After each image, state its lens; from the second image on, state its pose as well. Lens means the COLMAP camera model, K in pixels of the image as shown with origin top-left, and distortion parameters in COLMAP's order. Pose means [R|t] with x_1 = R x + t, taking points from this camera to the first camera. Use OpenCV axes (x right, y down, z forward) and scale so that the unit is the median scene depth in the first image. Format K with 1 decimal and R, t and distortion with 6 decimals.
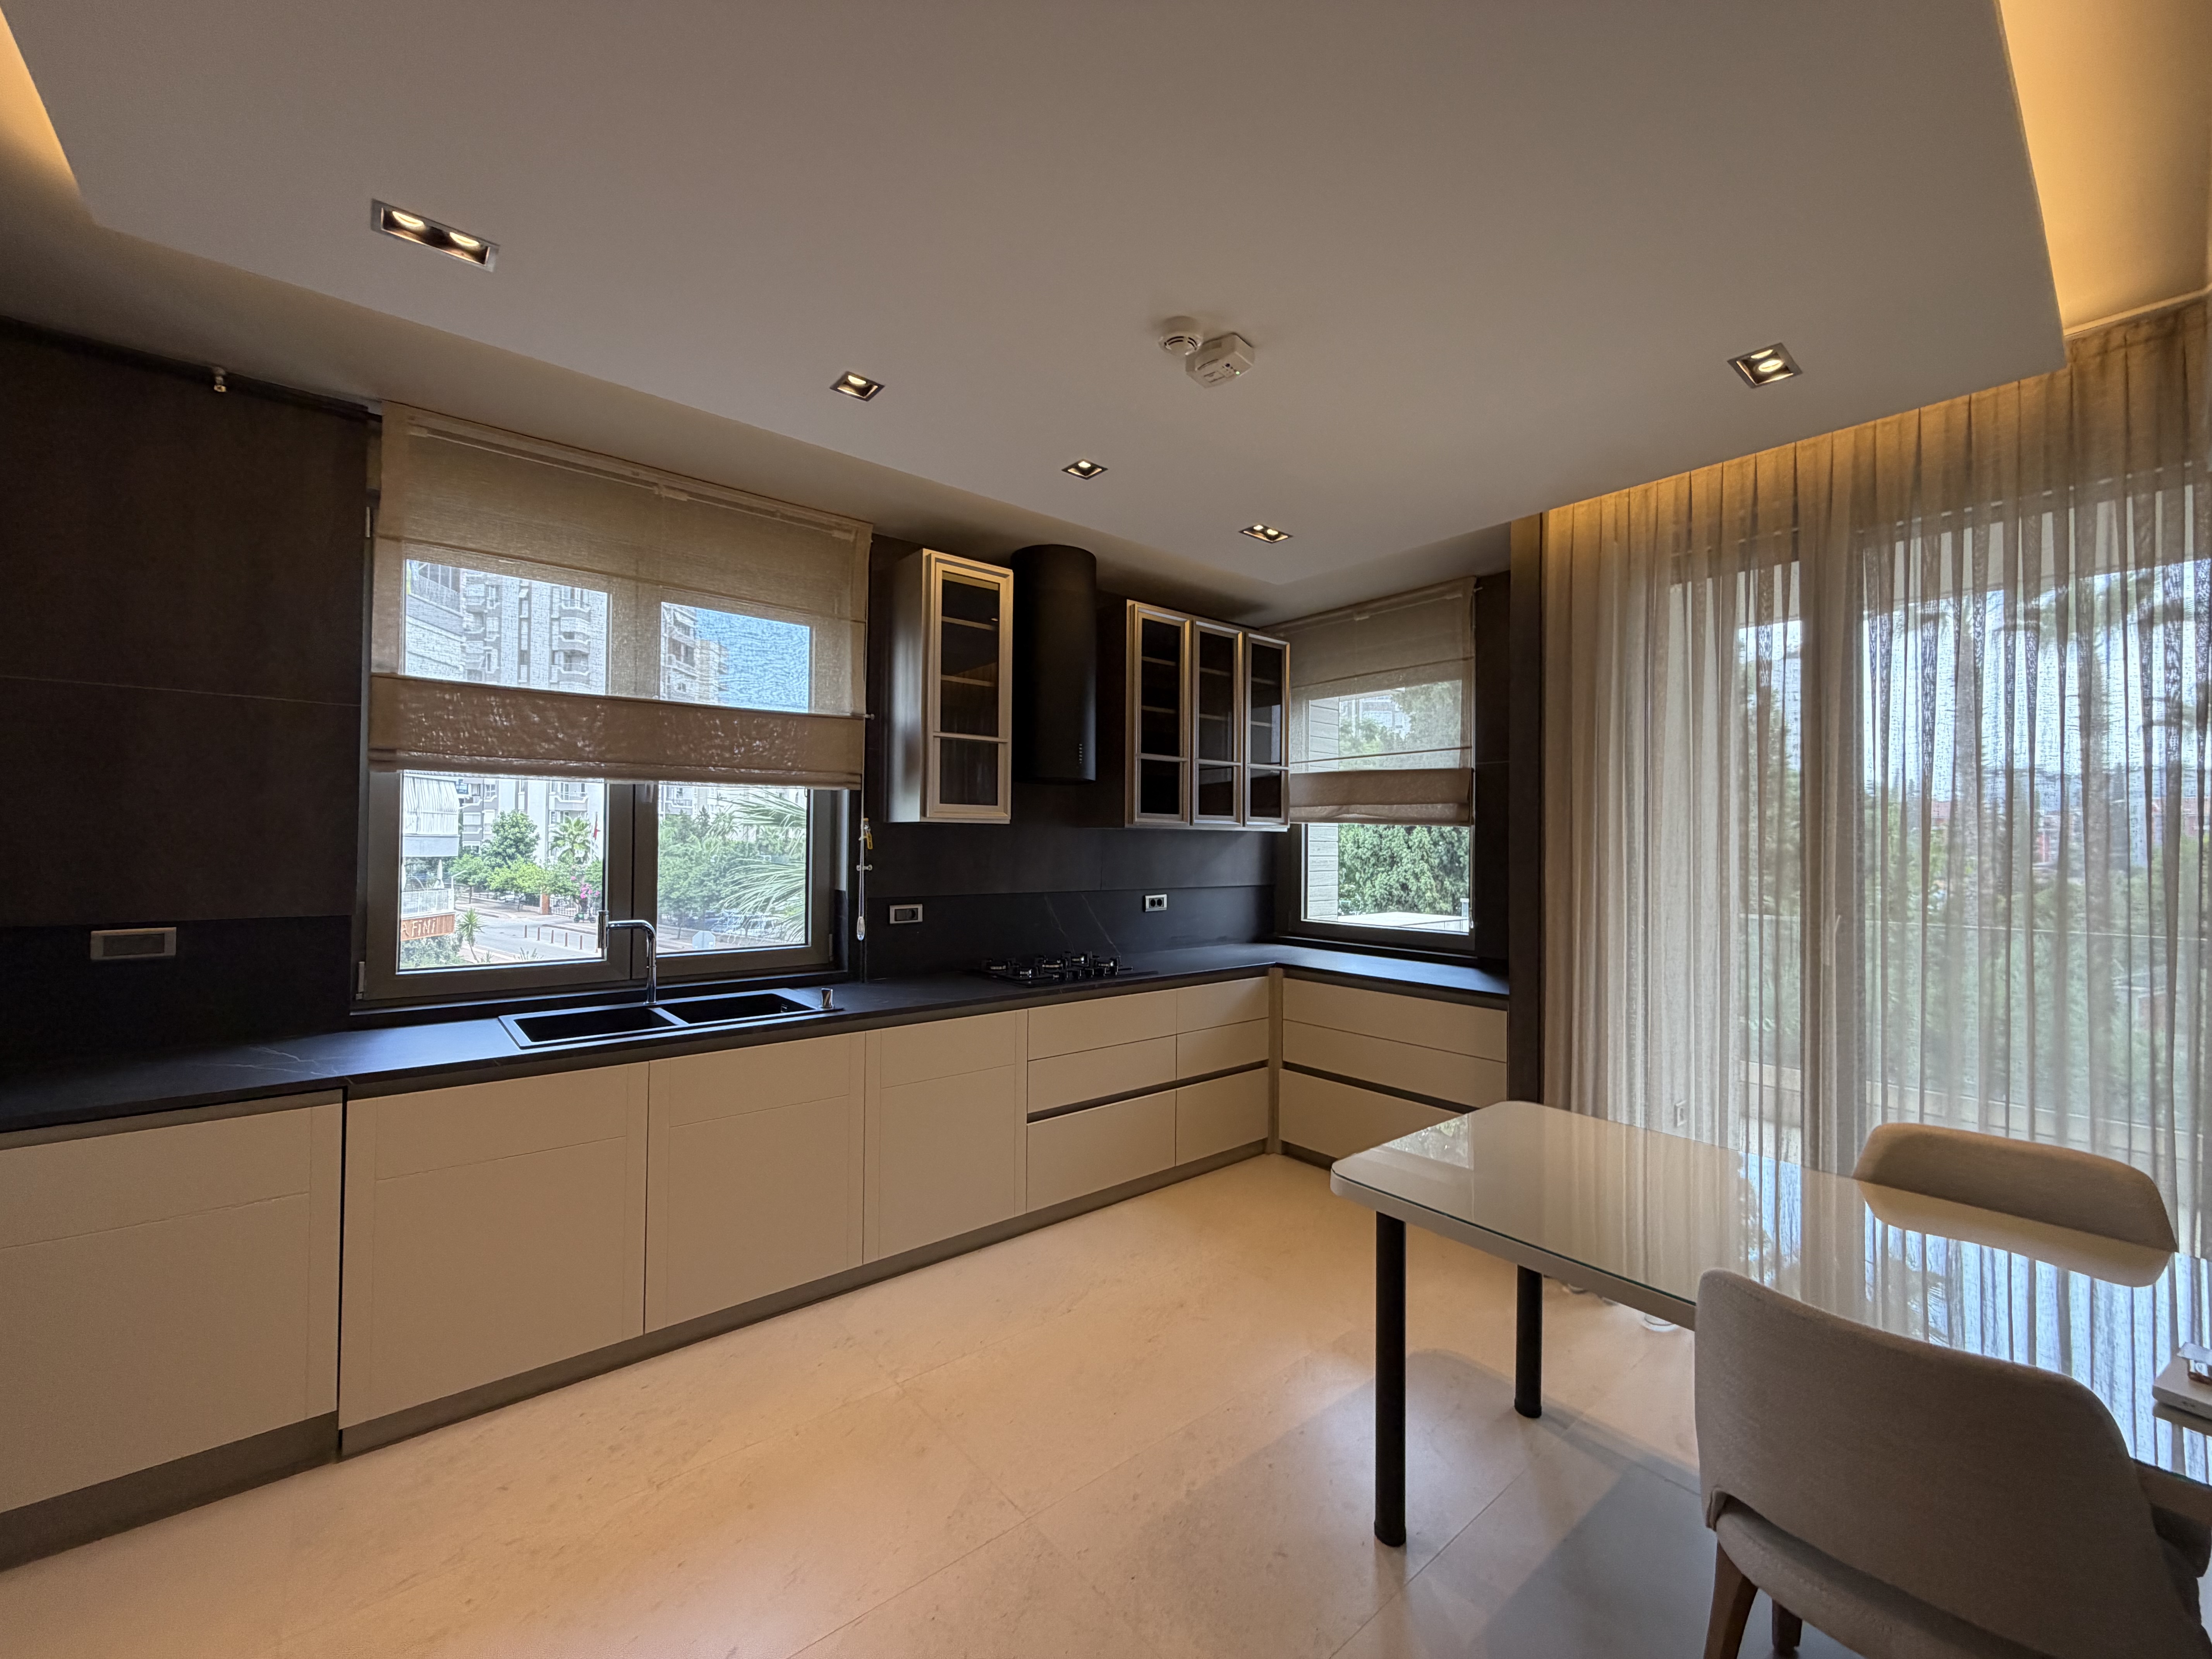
lens RADIAL K [[880.5, 0, 1102.0], [0, 880.5, 830.6], [0, 0, 1]] dist [0.001822, 0.000169]
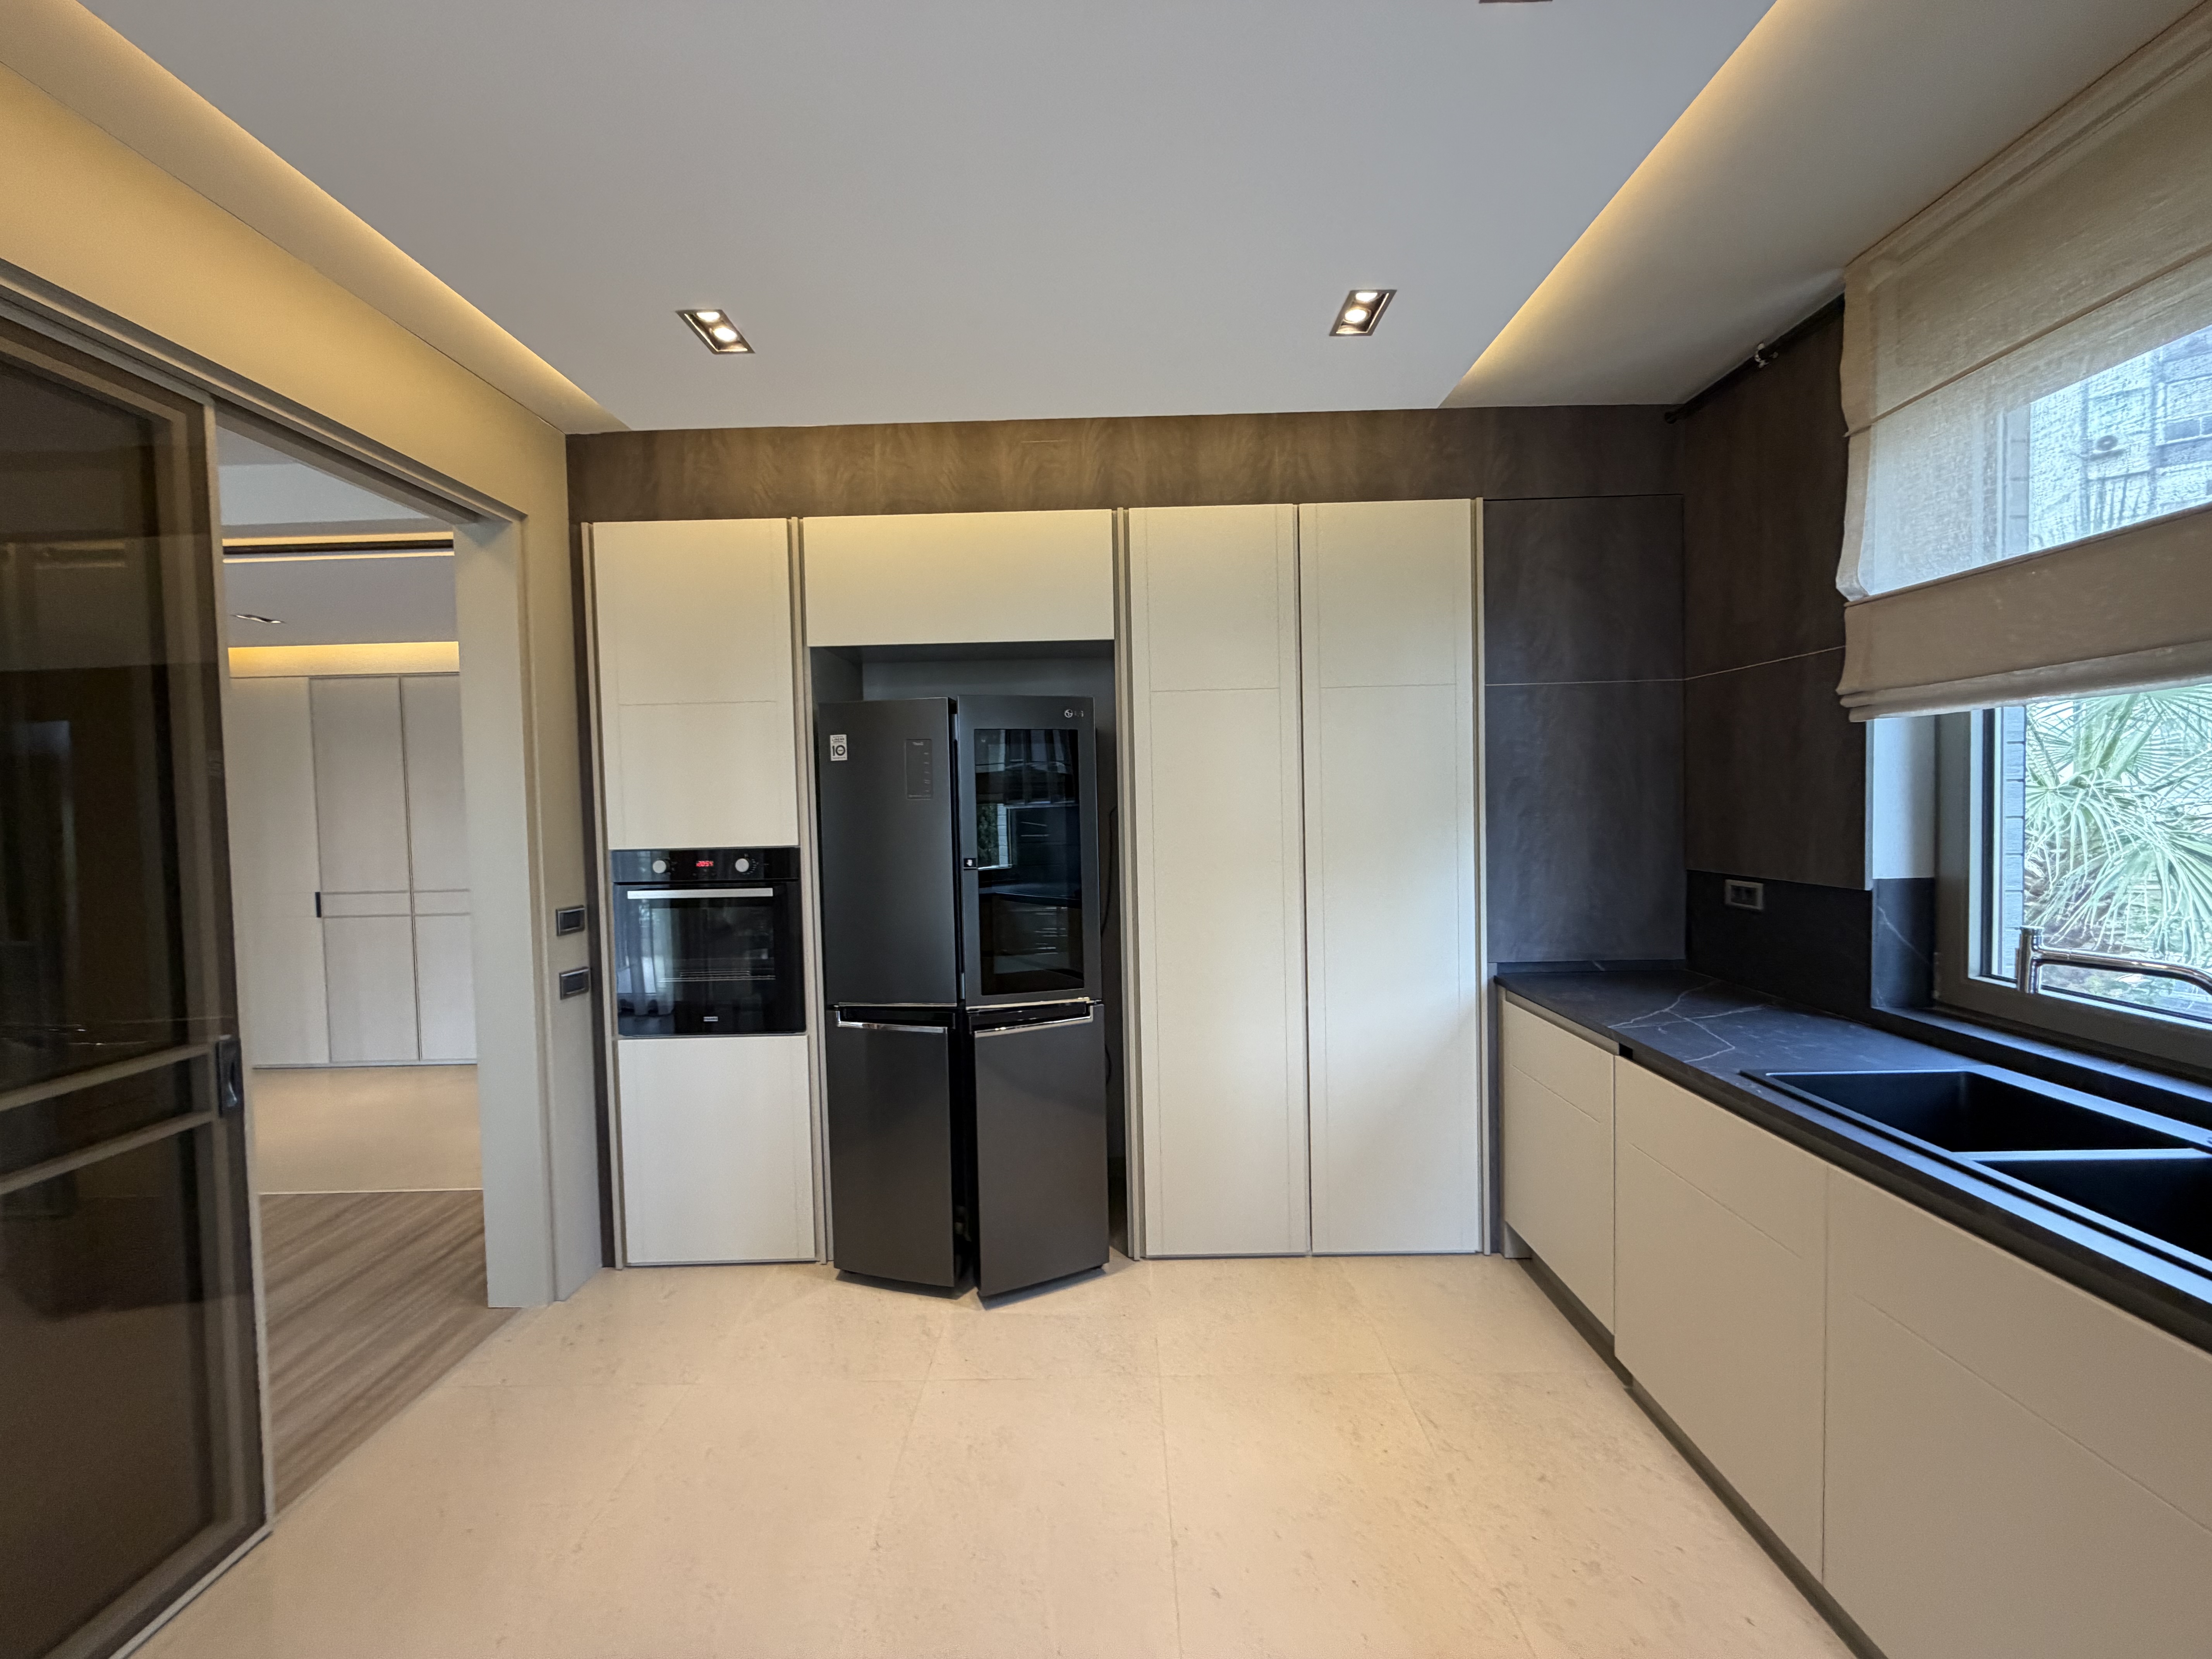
lens RADIAL K [[881.2, 0, 1102.2], [0, 881.2, 830.3], [0, 0, 1]] dist [0.001787, 0.000299]
pose [[-0.651348, 0.028586, -0.758241, 0.257308], [0.027447, 0.999524, 0.014105, 0.004944], [0.758283, -0.011624, -0.651822, 0.929910]]
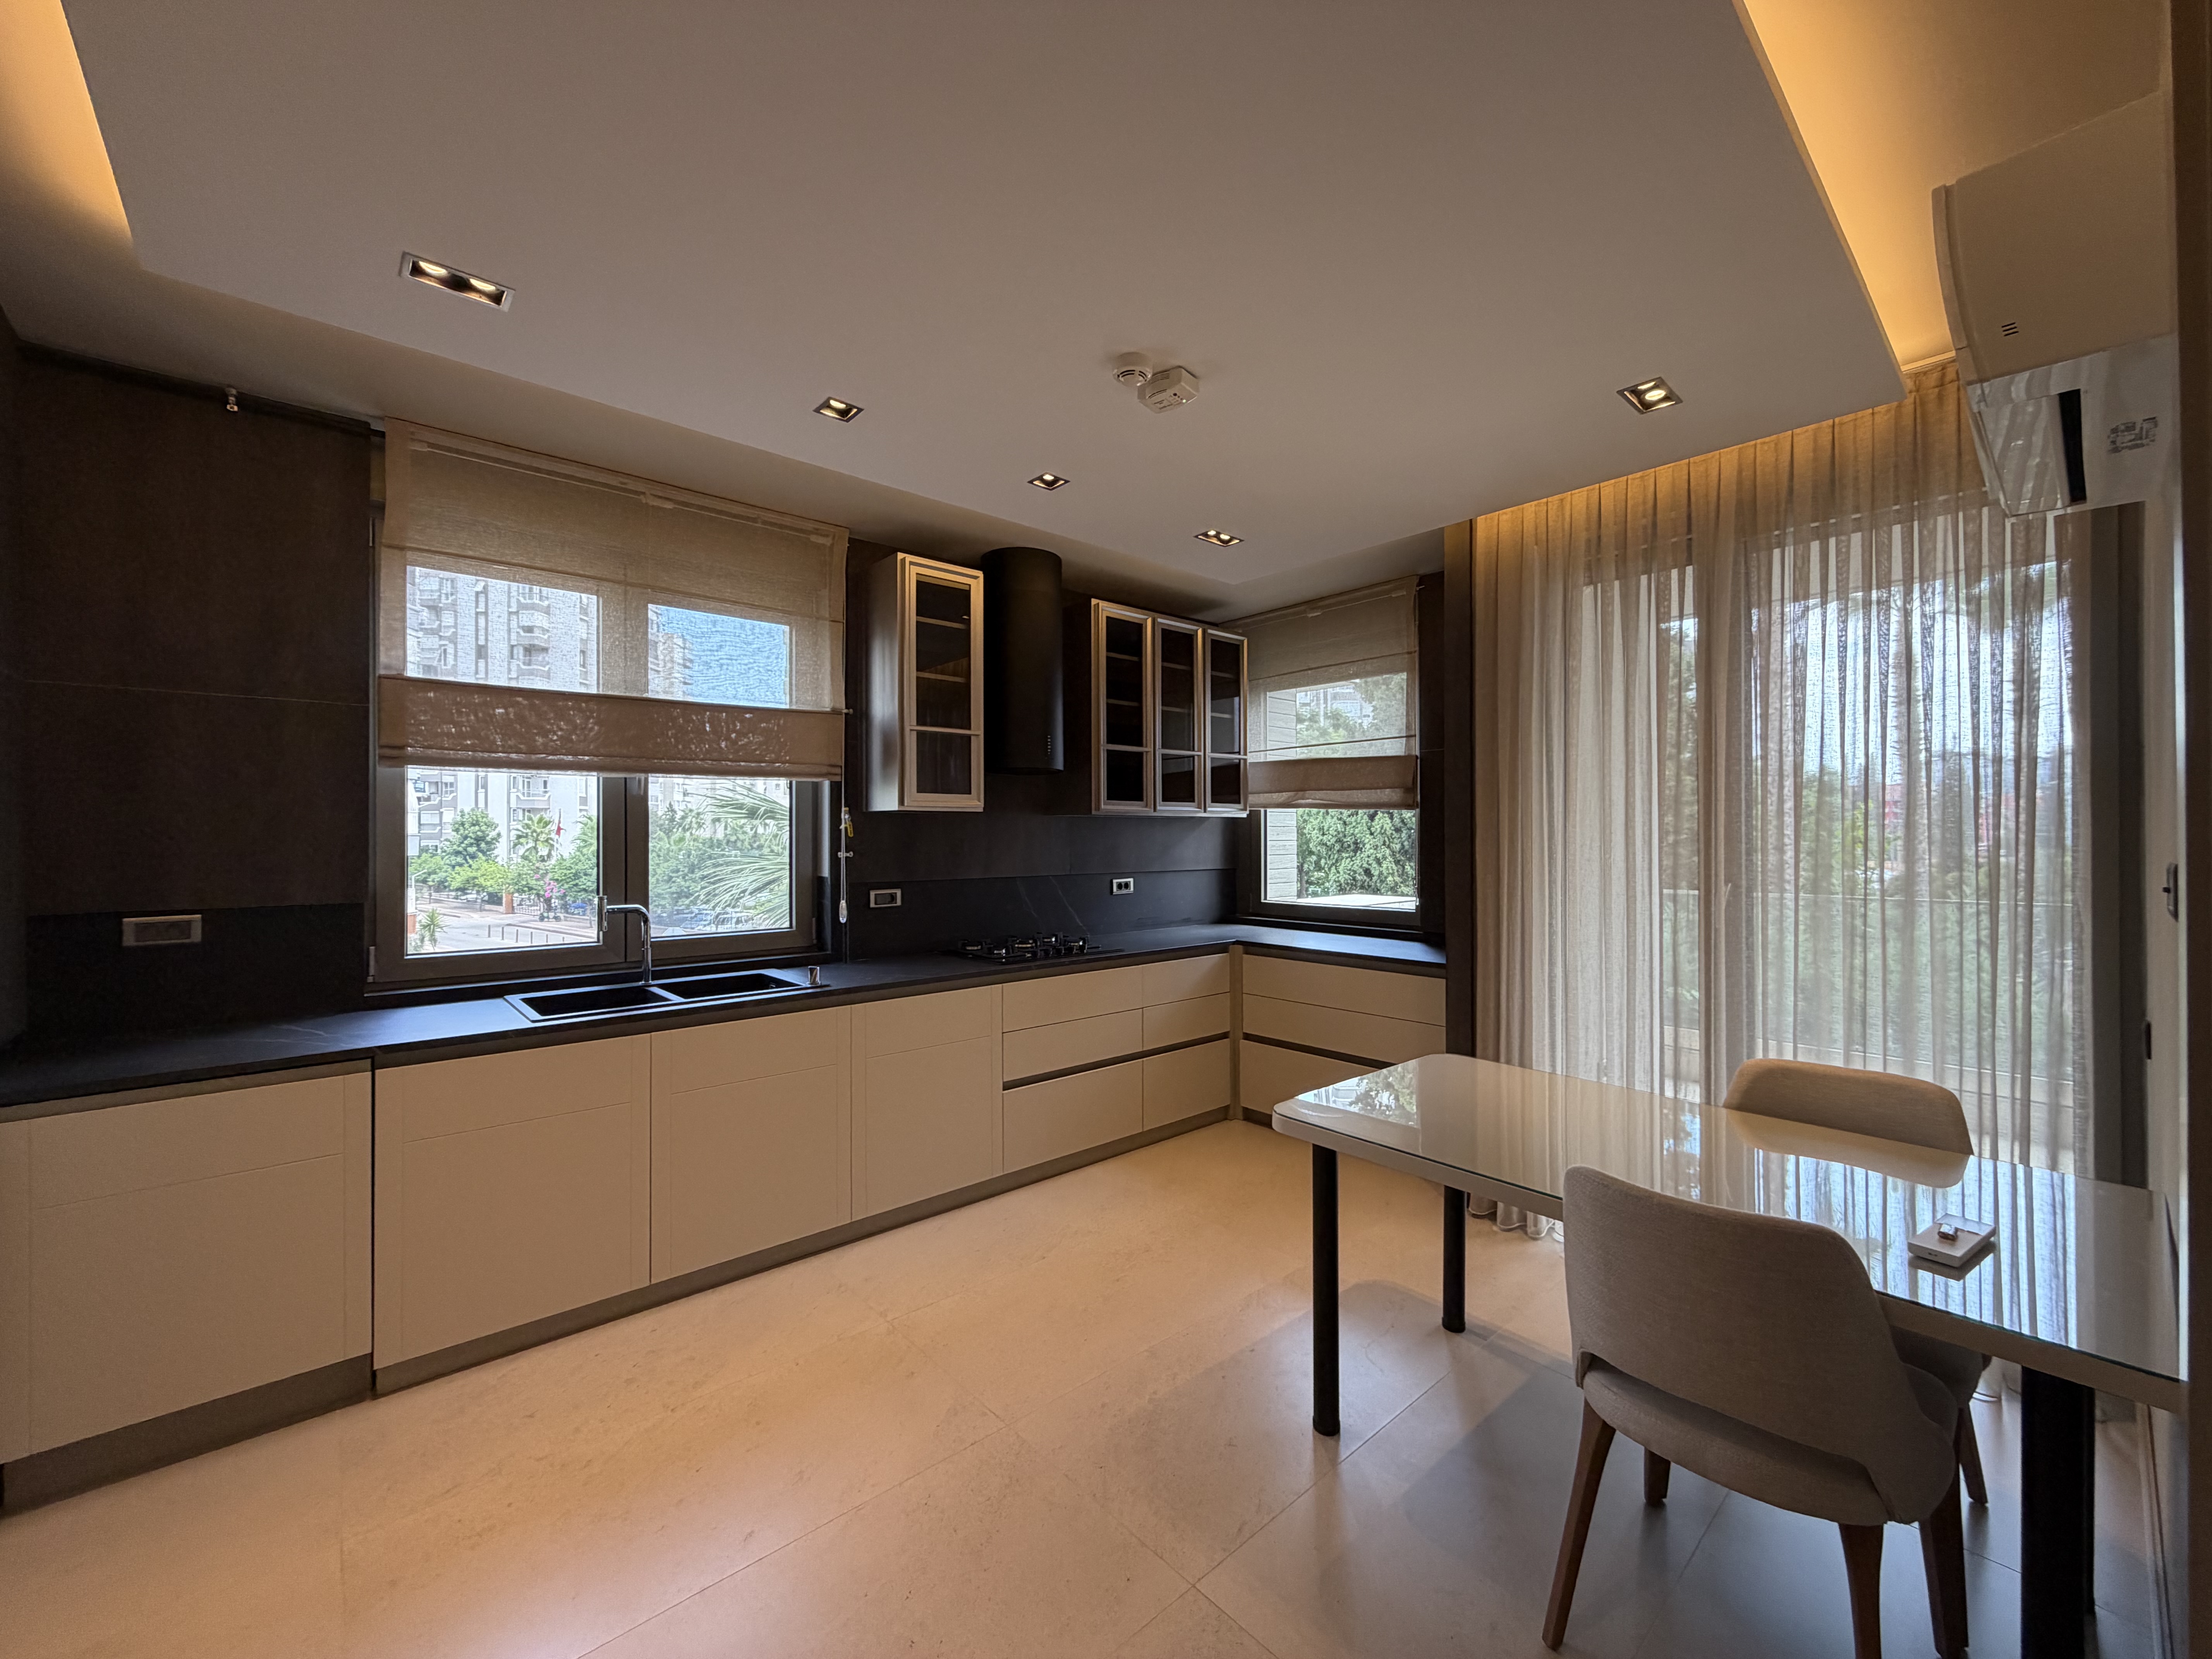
lens RADIAL K [[881.2, 0, 1102.2], [0, 881.2, 830.3], [0, 0, 1]] dist [0.001787, 0.000299]
pose [[0.999439, -0.011811, 0.031340, 0.007001], [0.011524, 0.999890, 0.009294, 0.008514], [-0.031447, -0.008927, 0.999466, -0.086609]]
